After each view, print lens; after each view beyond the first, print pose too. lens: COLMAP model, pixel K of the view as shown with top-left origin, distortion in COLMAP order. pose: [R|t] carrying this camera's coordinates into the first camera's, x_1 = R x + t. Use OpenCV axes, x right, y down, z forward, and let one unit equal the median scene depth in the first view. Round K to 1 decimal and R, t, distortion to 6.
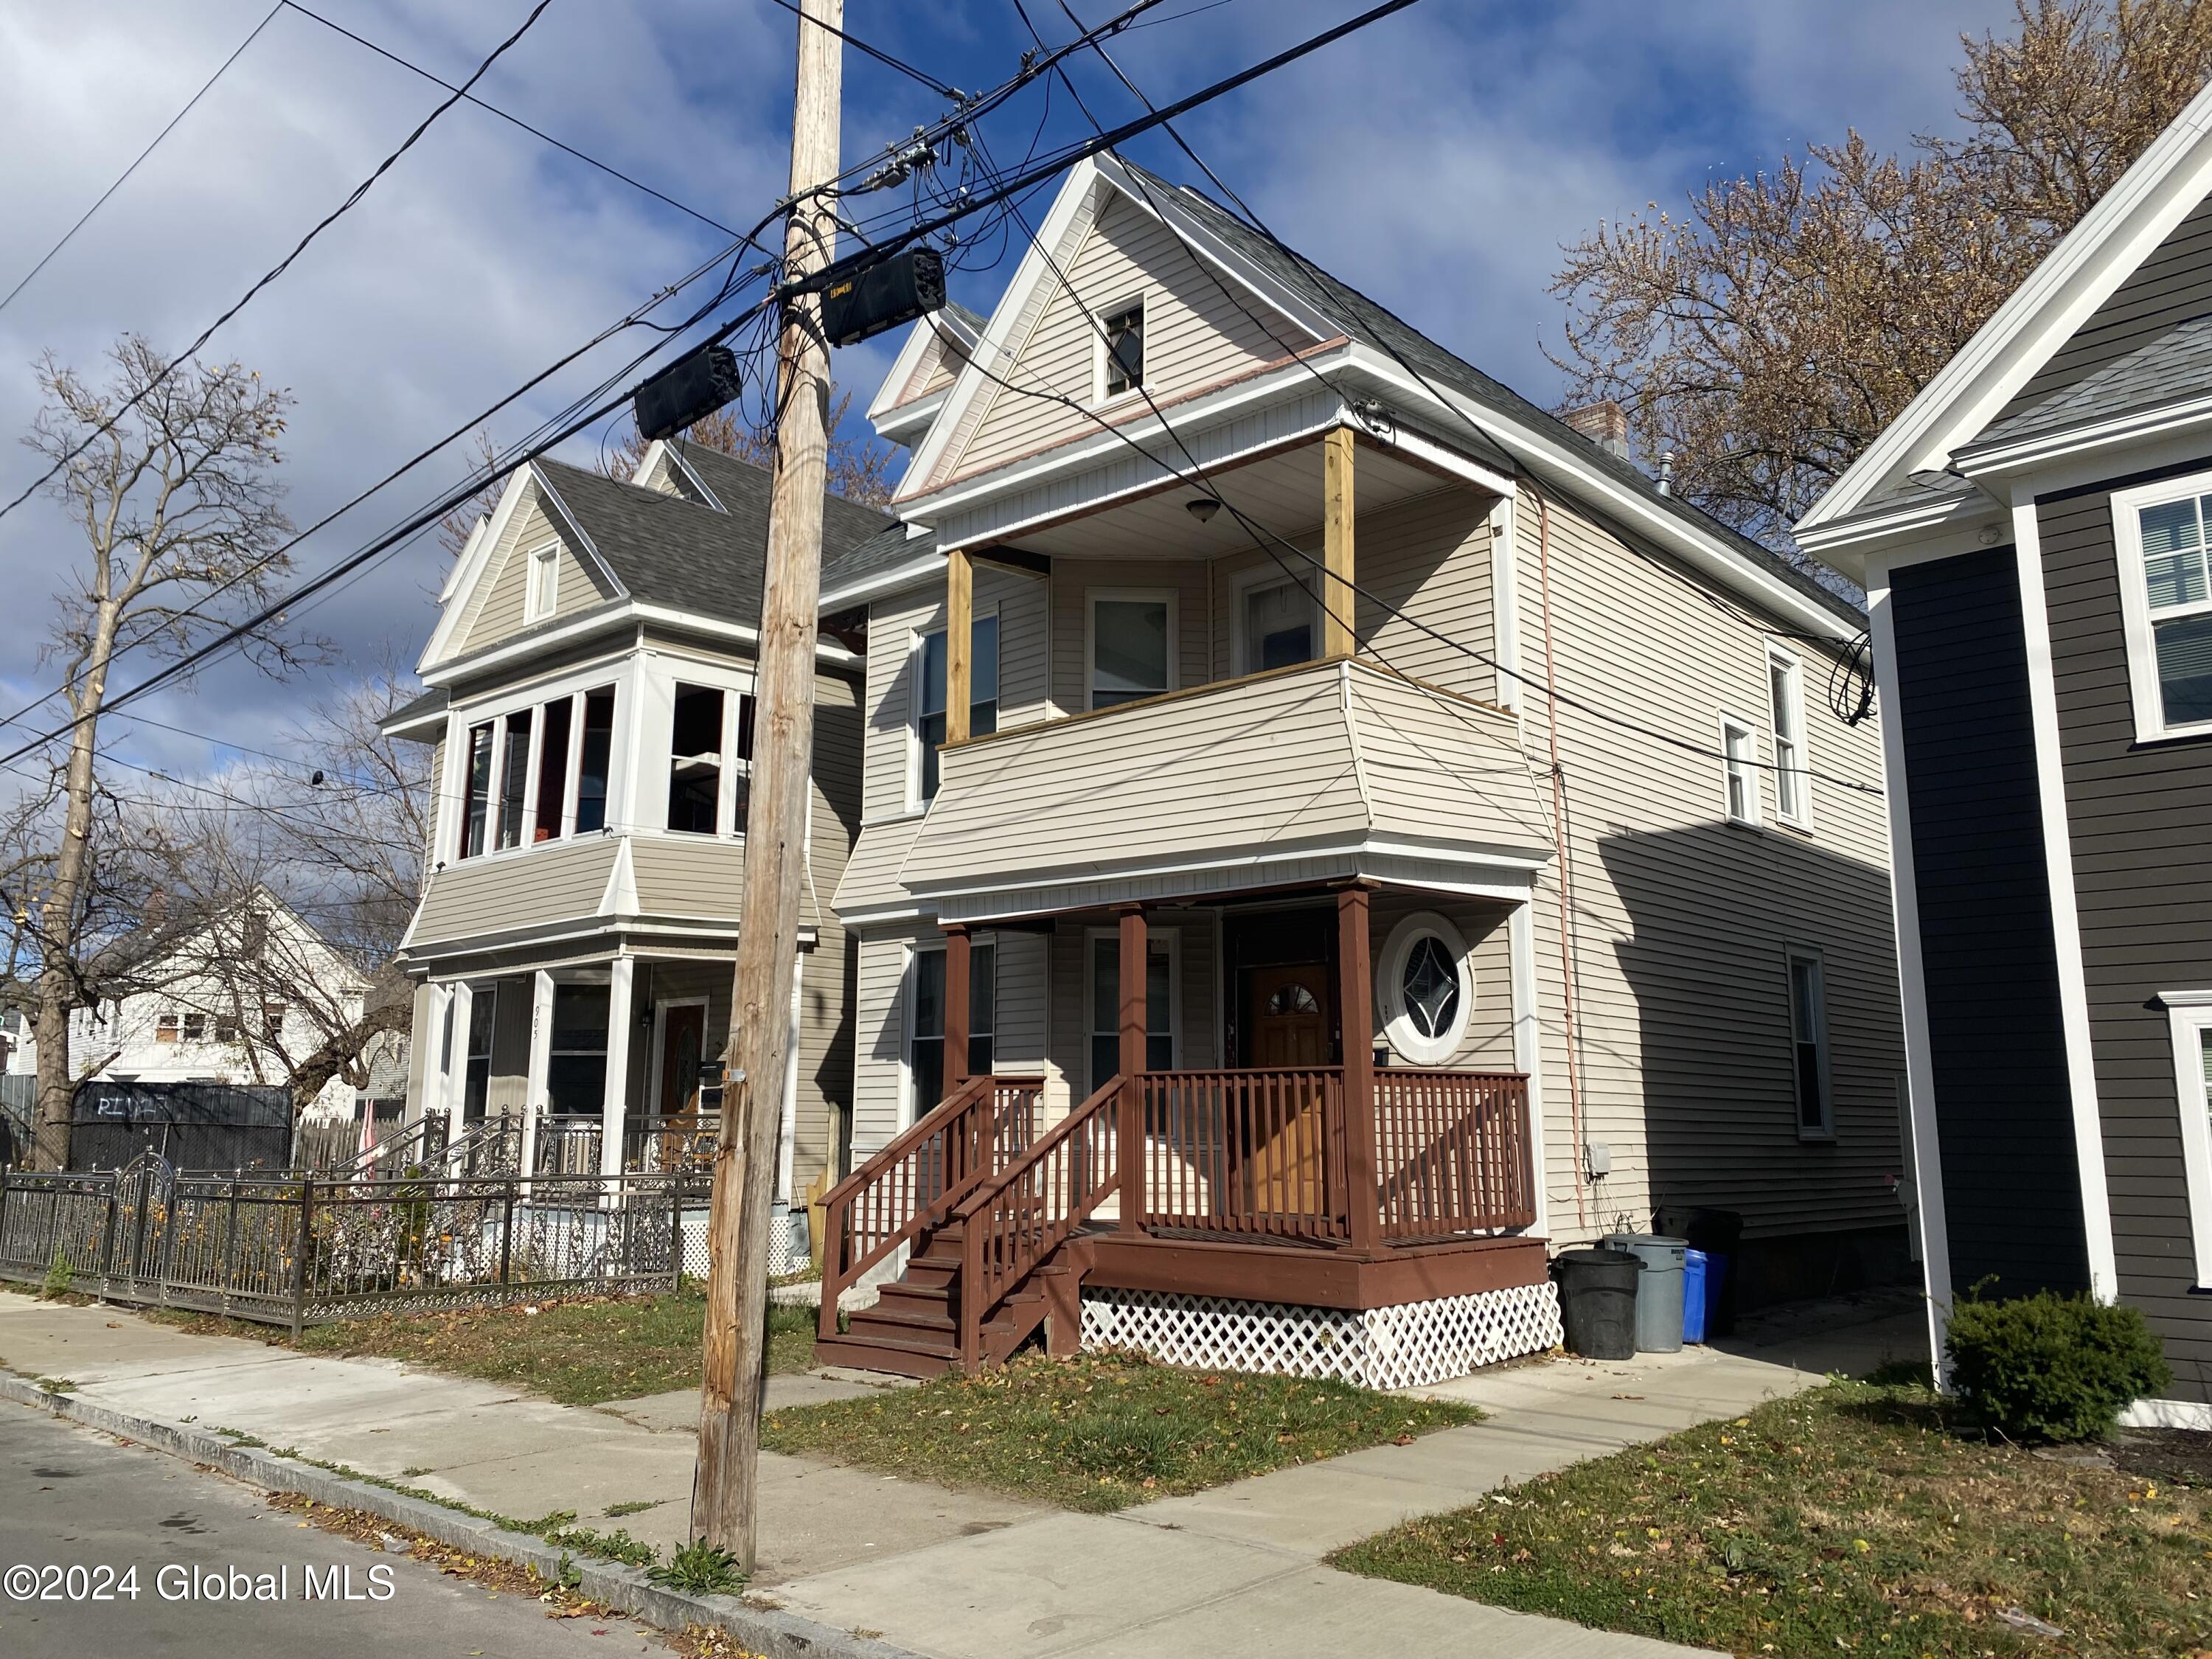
lens RADIAL K [[1692.4, 0, 1094.0], [0, 1692.4, 834.8], [0, 0, 1]] dist [0.011565, -0.009684]
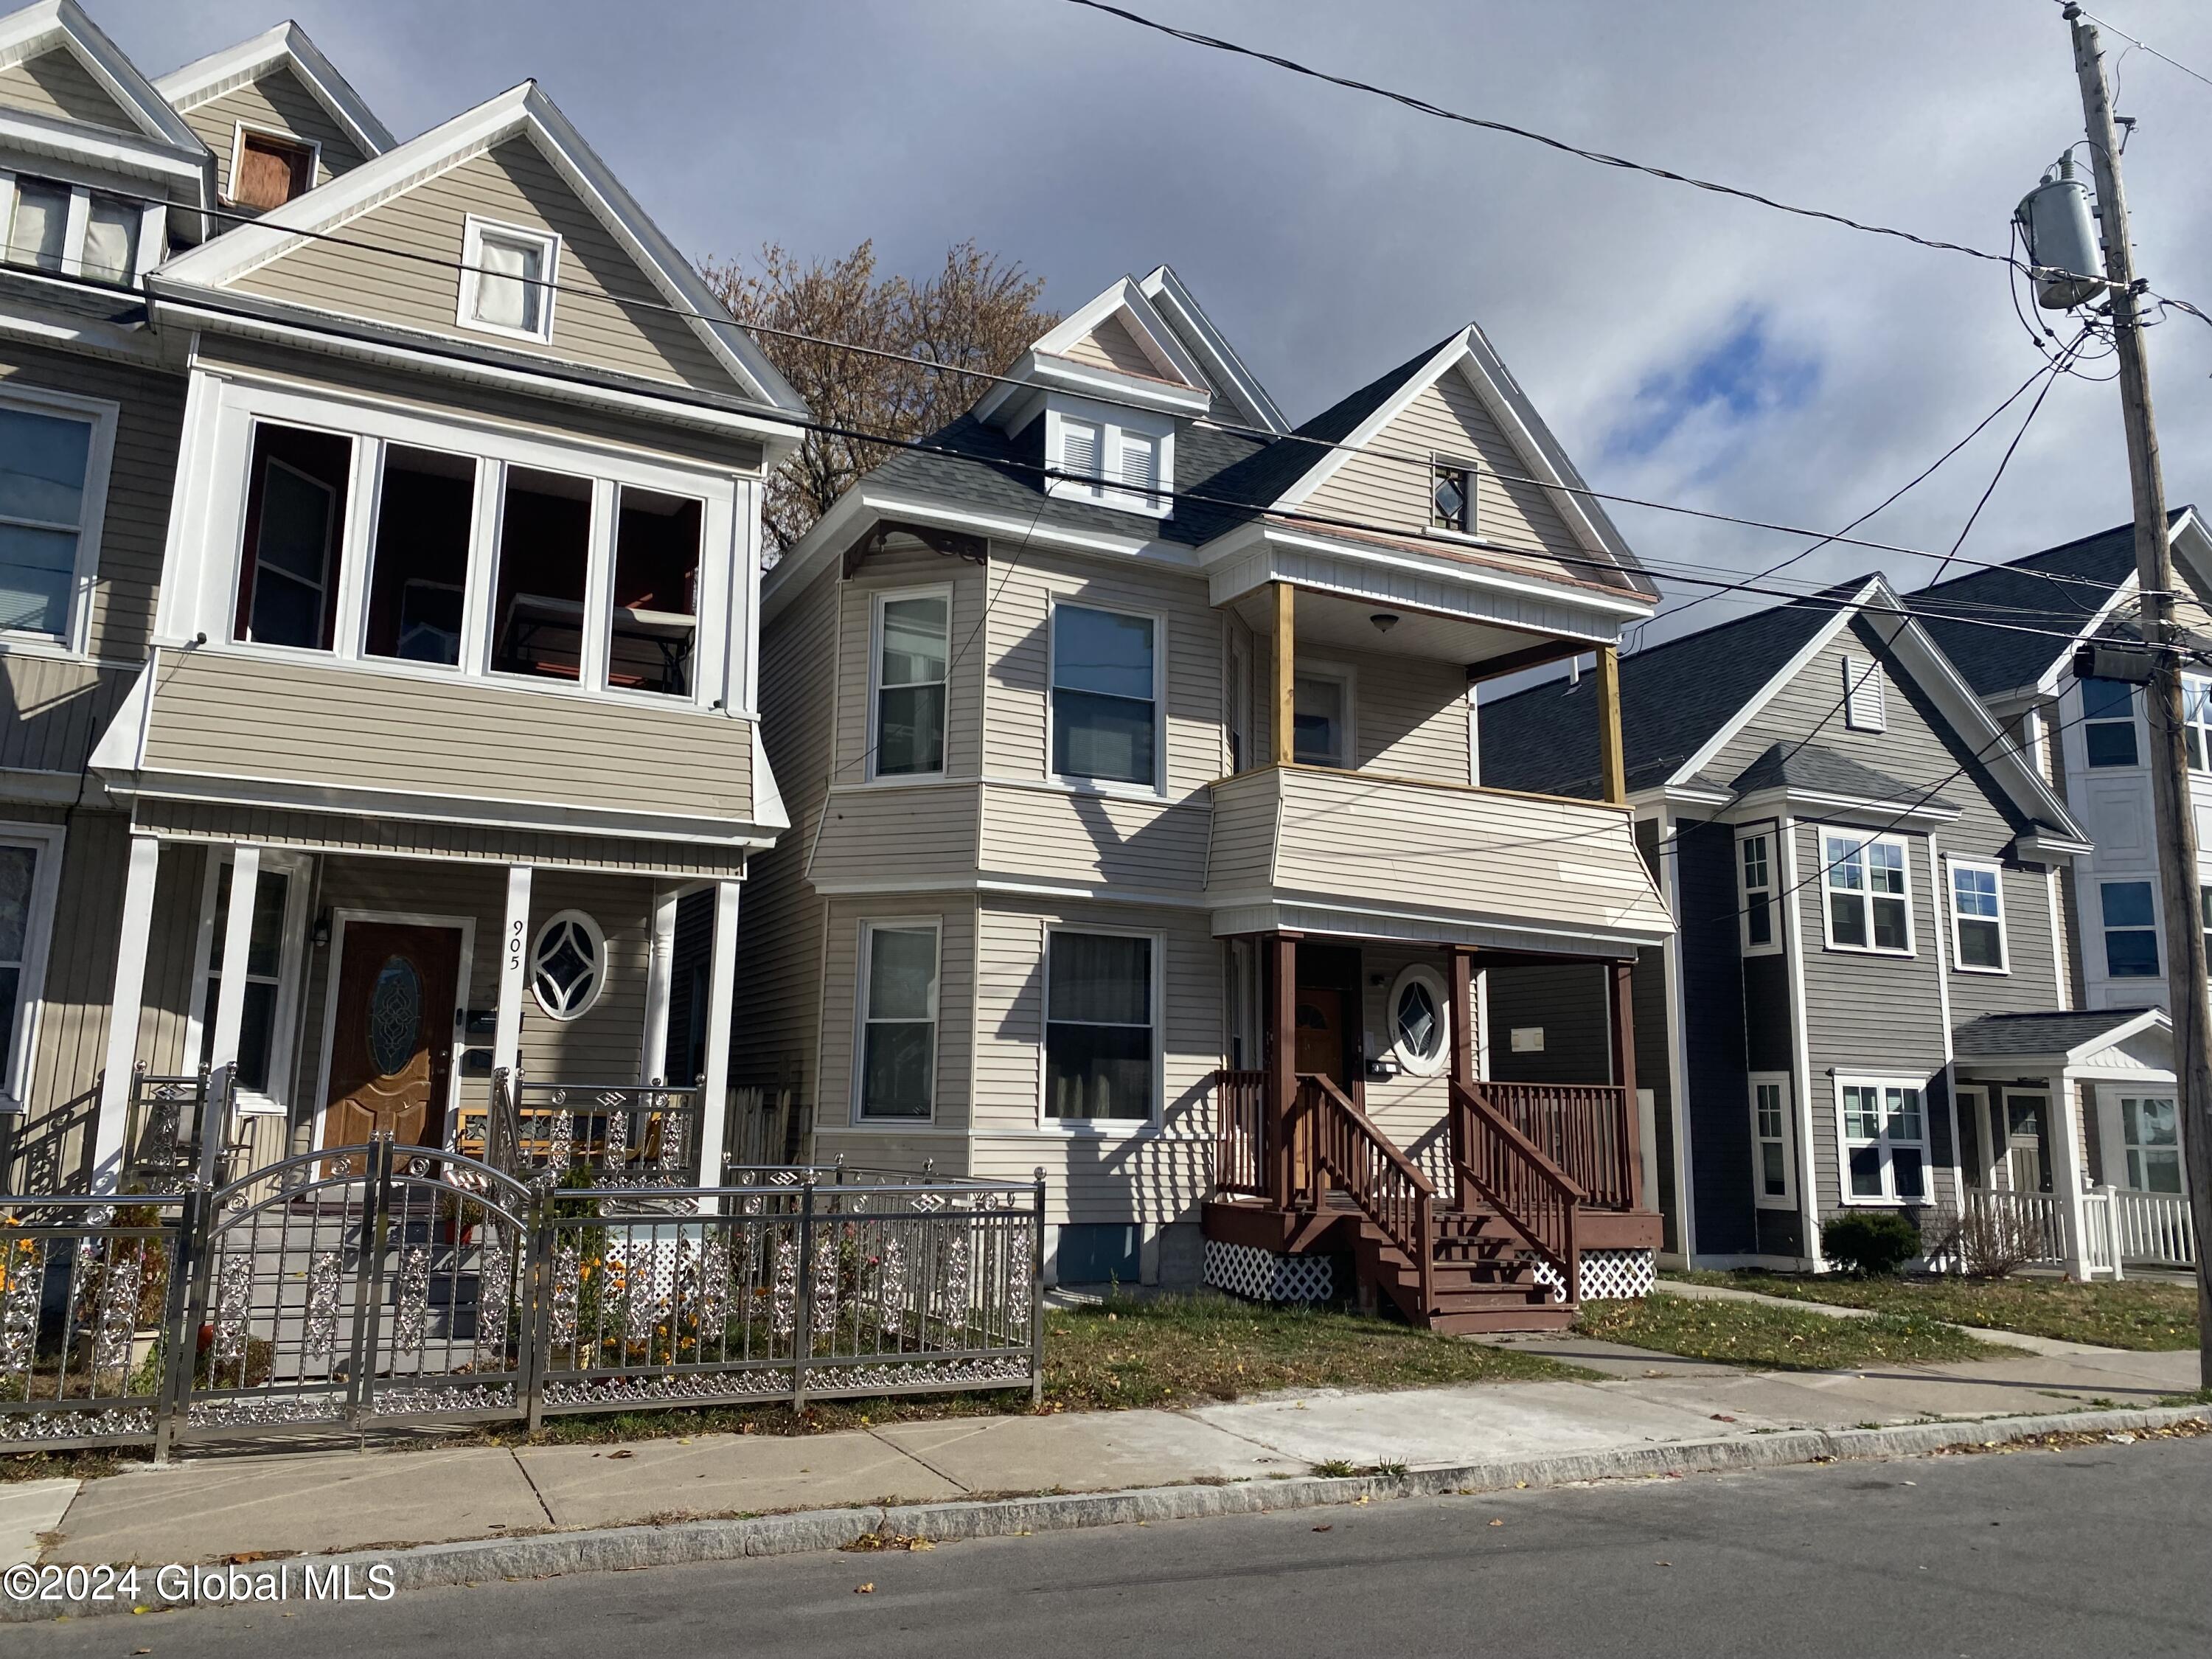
lens RADIAL K [[1692.4, 0, 1094.2], [0, 1692.4, 815.2], [0, 0, 1]] dist [0.011565, -0.009684]
pose [[0.362391, 0.170239, 0.916347, -1.163638], [-0.180110, 0.977436, -0.110360, 0.125402], [-0.914458, -0.125050, 0.384876, 0.725304]]
